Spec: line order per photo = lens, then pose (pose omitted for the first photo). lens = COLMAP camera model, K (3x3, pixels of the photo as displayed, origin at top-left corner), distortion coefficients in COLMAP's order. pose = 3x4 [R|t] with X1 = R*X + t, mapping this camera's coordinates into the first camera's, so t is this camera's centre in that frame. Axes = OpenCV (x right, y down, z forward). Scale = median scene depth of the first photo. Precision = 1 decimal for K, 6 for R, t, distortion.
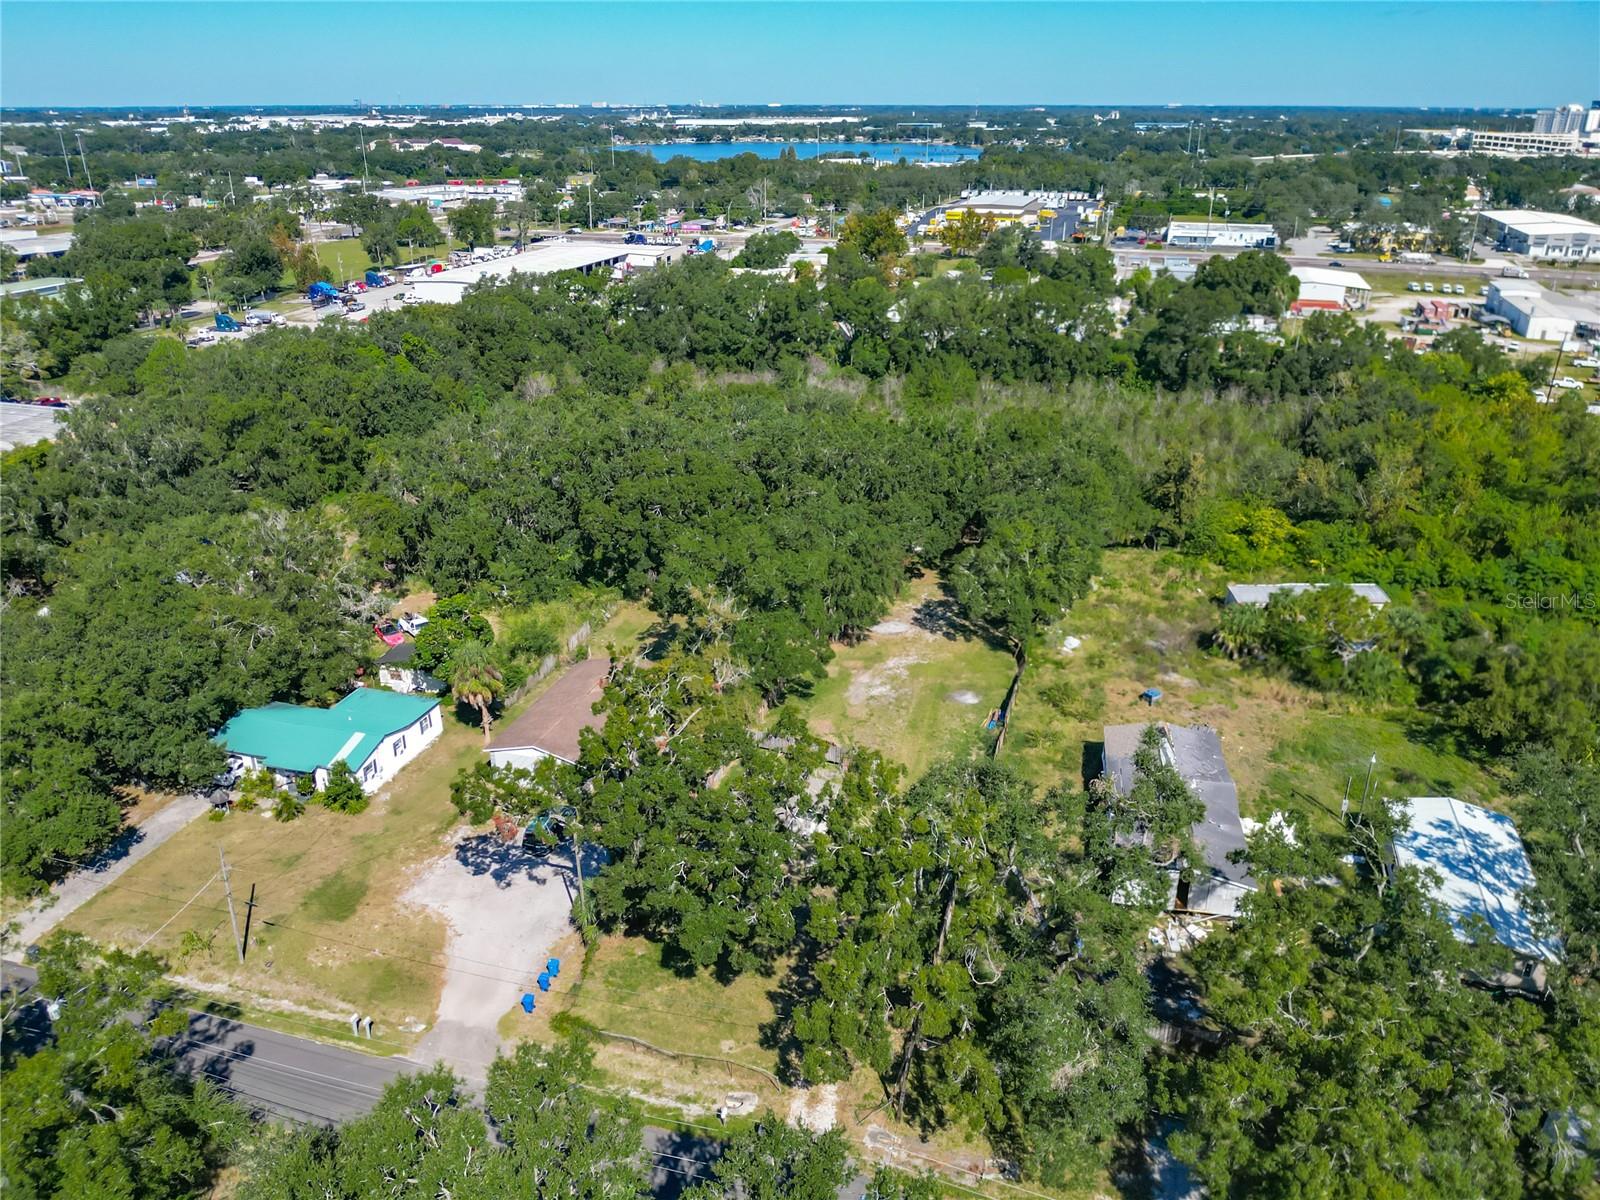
lens RADIAL K [[1186.5, 0, 796.4], [0, 1186.5, 597.1], [0, 0, 1]] dist [0.010744, -0.037700]
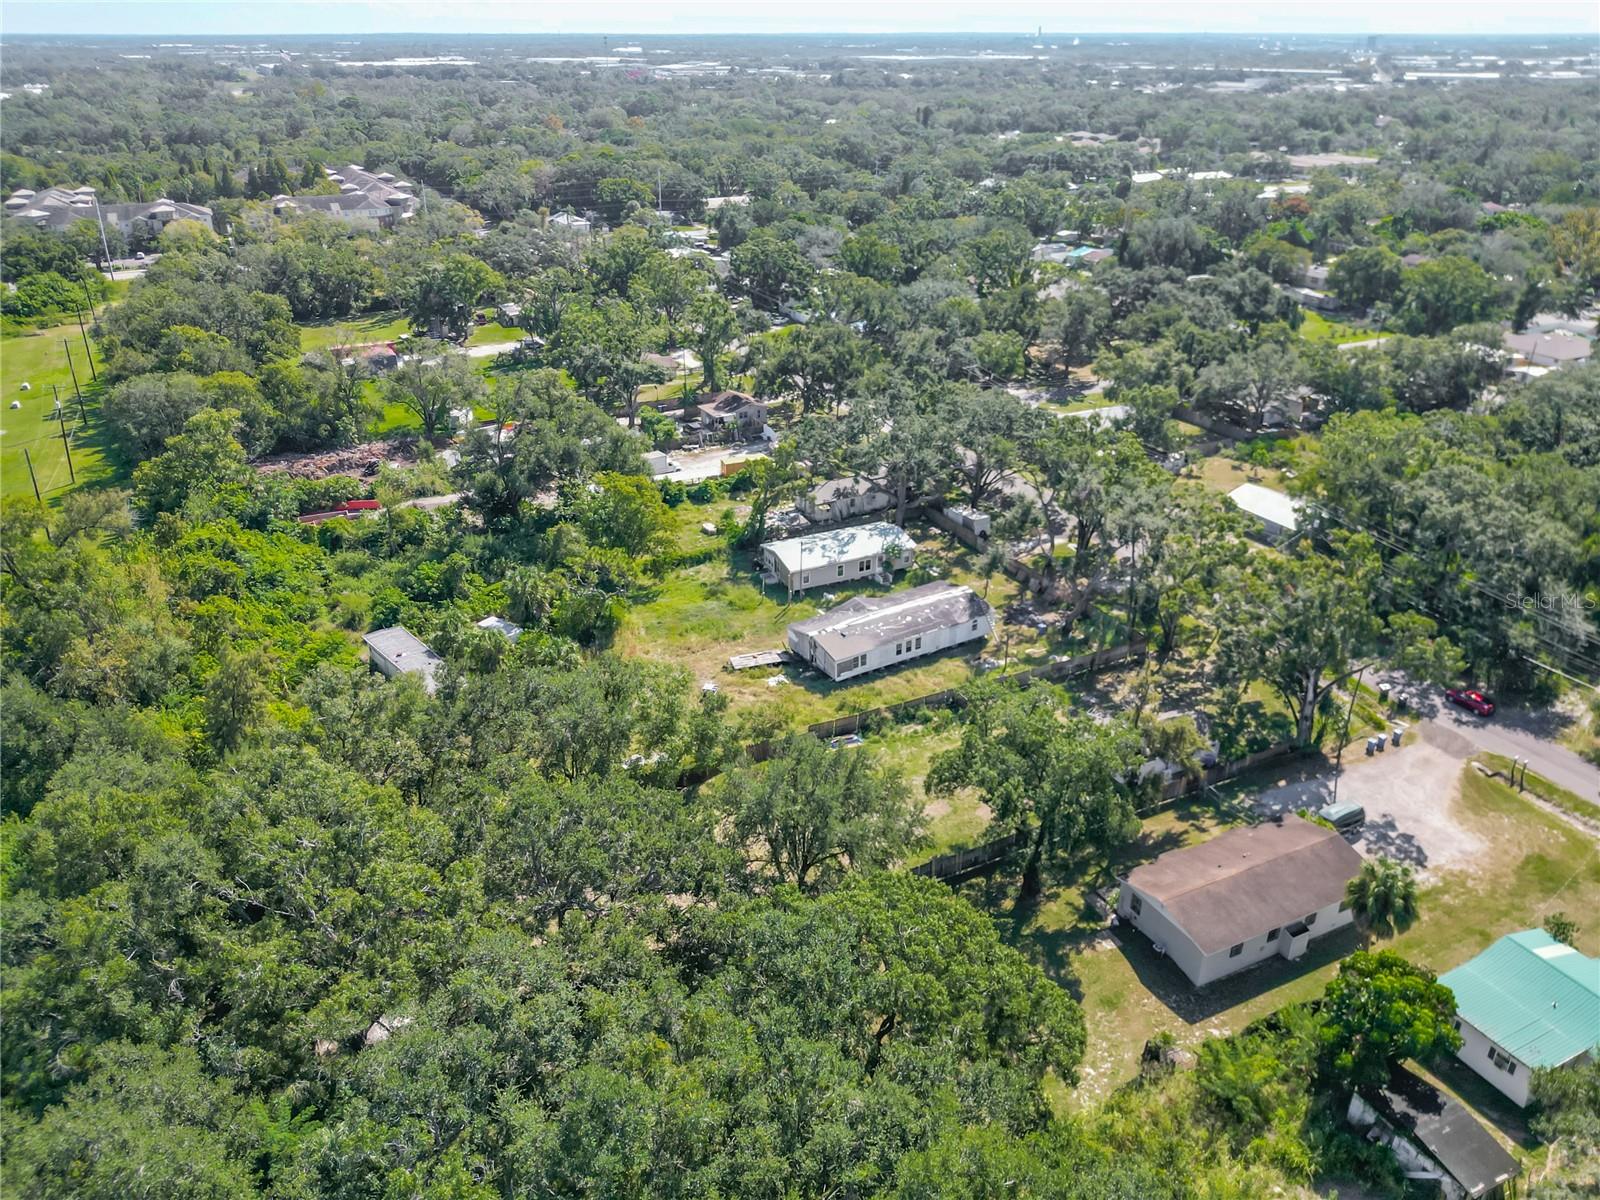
lens RADIAL K [[1155.1, 0, 796.9], [0, 1155.1, 594.8], [0, 0, 1]] dist [0.054370, -0.047675]
pose [[-0.700627, -0.309174, 0.643066, -0.195912], [0.275669, 0.713981, 0.643613, -0.311640], [-0.658125, 0.628206, -0.415005, 0.661203]]
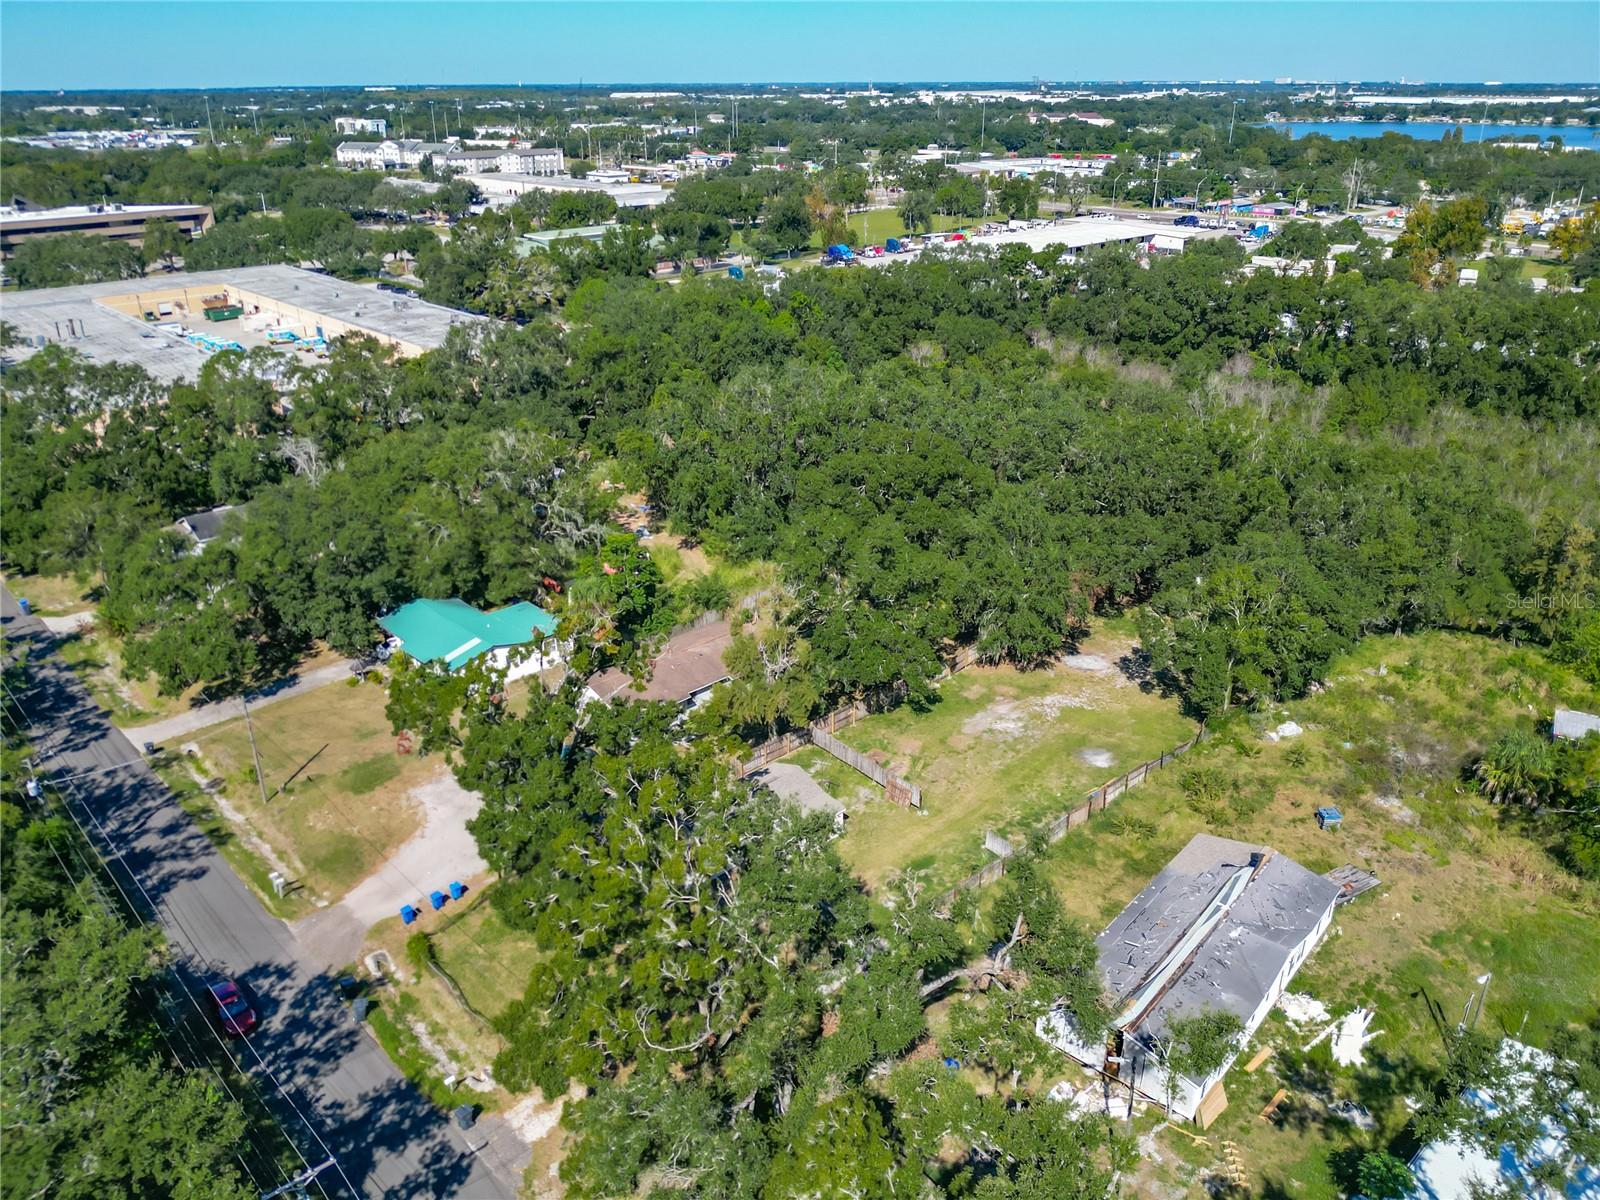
lens RADIAL K [[1193.5, 0, 795.7], [0, 1193.5, 582.2], [0, 0, 1]] dist [0.034791, -0.074970]
pose [[0.865615, 0.190269, -0.463150, 0.165336], [-0.189242, 0.980697, 0.049198, -0.019569], [0.463571, 0.045060, 0.884914, 0.072175]]
